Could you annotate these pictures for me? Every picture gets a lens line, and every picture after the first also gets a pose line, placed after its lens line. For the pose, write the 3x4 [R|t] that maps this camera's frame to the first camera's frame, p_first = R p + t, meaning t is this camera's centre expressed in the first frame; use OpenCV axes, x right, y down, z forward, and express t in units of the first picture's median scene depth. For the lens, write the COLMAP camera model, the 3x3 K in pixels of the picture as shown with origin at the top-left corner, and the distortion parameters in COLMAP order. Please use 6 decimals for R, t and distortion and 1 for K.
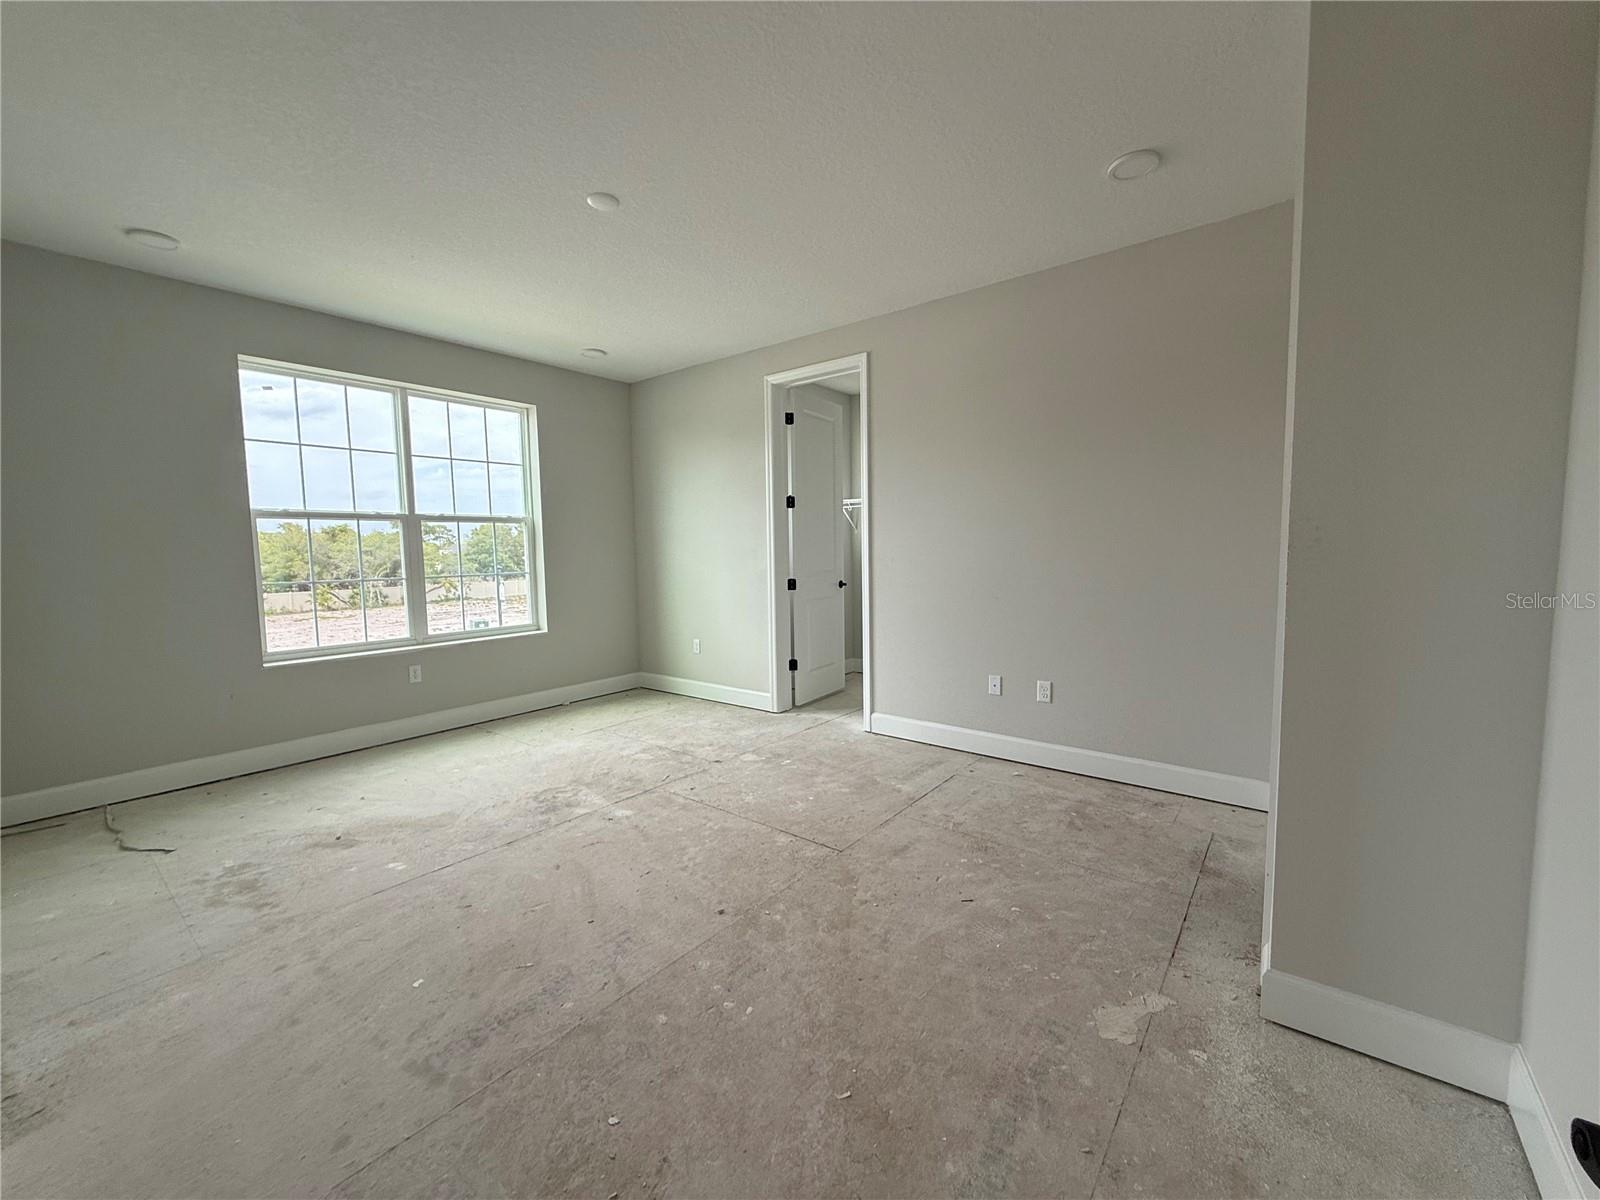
lens RADIAL K [[636.4, 0, 794.8], [0, 636.4, 606.8], [0, 0, 1]] dist [-0.000697, 0.000234]
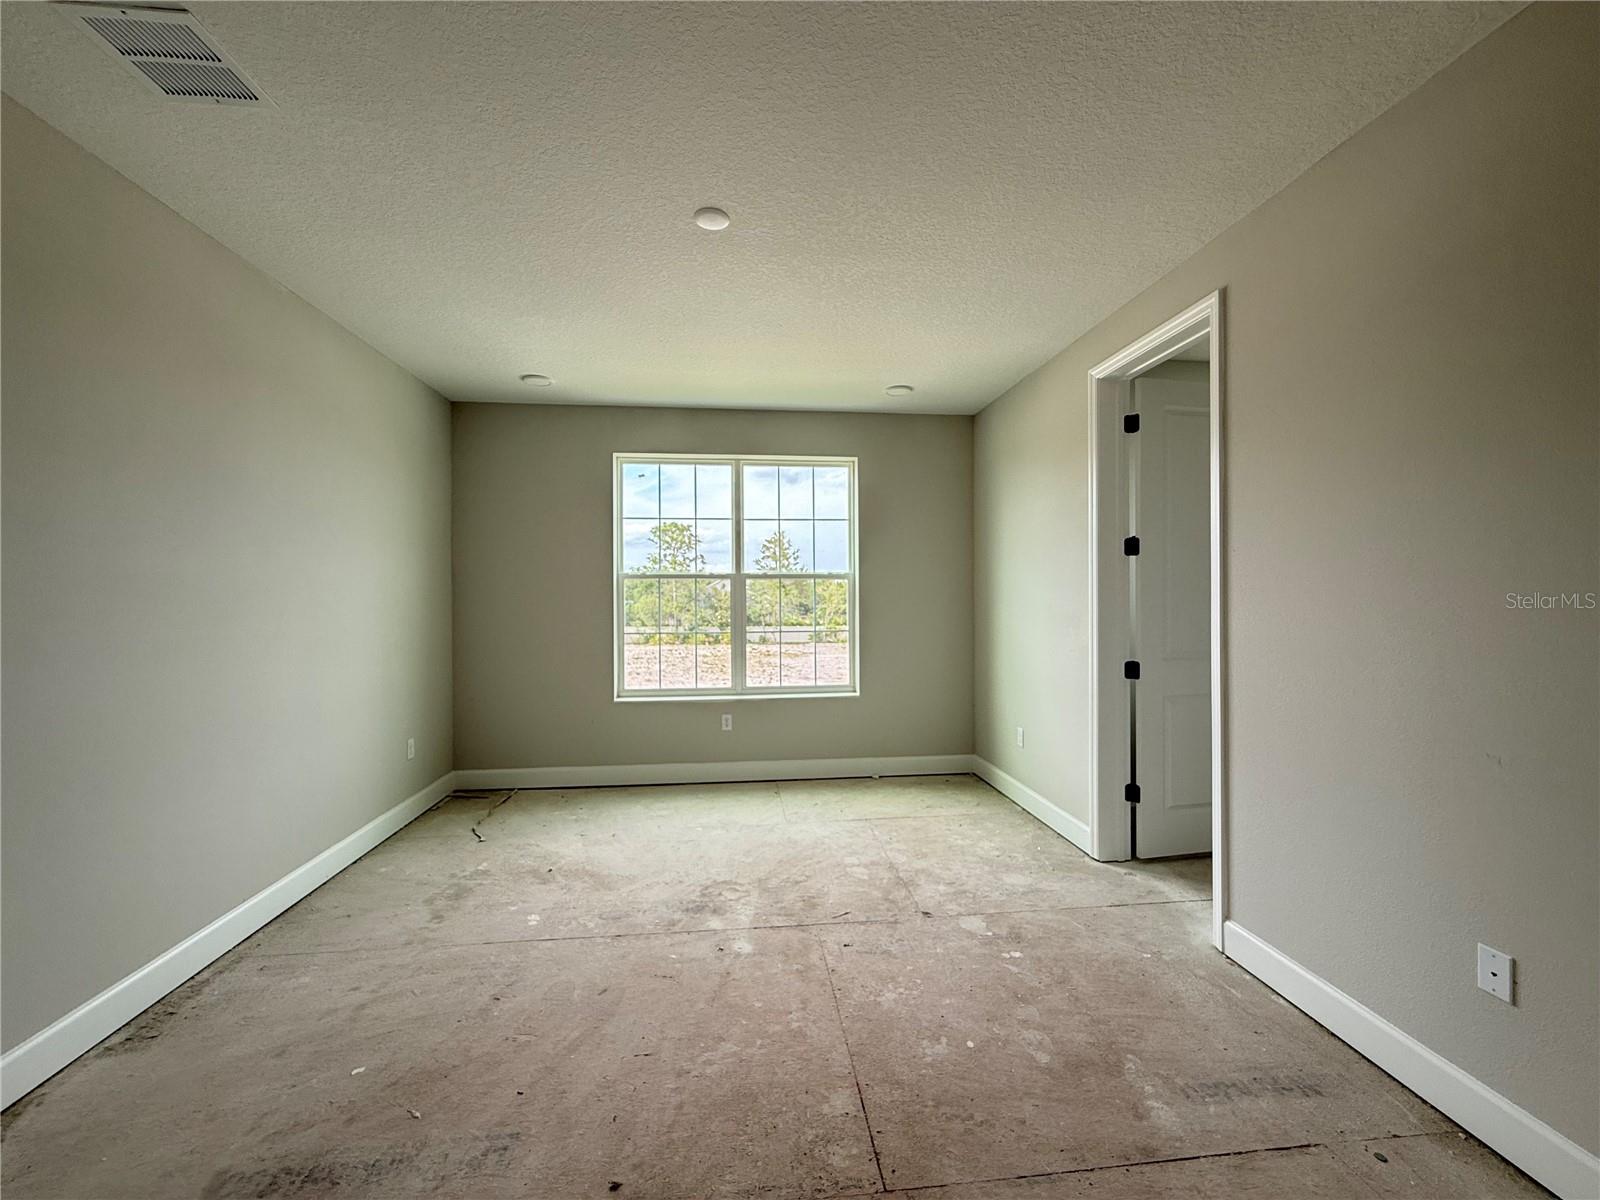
lens RADIAL K [[636.4, 0, 827.2], [0, 636.4, 599.0], [0, 0, 1]] dist [-0.000697, 0.000234]
pose [[0.703681, 0.018690, -0.710270, 0.295004], [-0.071718, 0.996417, -0.044833, -0.069262], [0.706887, 0.082487, 0.702500, 0.376022]]
